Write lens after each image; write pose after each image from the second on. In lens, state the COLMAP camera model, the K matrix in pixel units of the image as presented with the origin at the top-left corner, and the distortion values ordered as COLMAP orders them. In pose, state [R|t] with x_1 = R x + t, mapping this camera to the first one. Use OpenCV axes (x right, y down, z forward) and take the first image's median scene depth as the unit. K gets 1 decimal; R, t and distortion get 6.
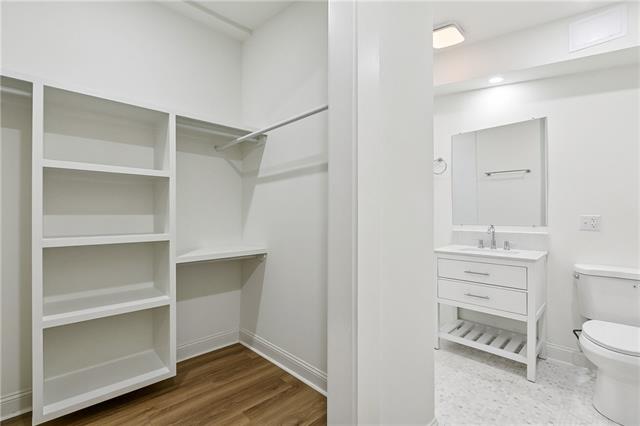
lens RADIAL K [[287.5, 0, 318.9], [0, 287.5, 211.3], [0, 0, 1]] dist [0.001718, 0.000125]
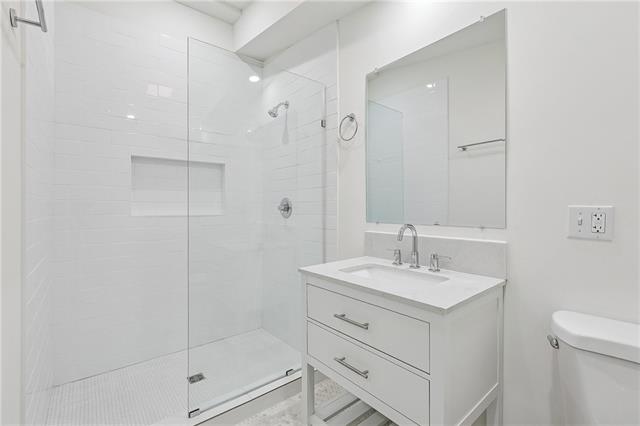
lens RADIAL K [[289.9, 0, 320.9], [0, 289.9, 206.2], [0, 0, 1]] dist [0.000504, 0.000156]
pose [[0.996749, -0.000720, -0.080562, 0.496608], [0.001097, 0.999989, 0.004638, 0.010592], [0.080558, -0.004712, 0.996739, 0.455432]]
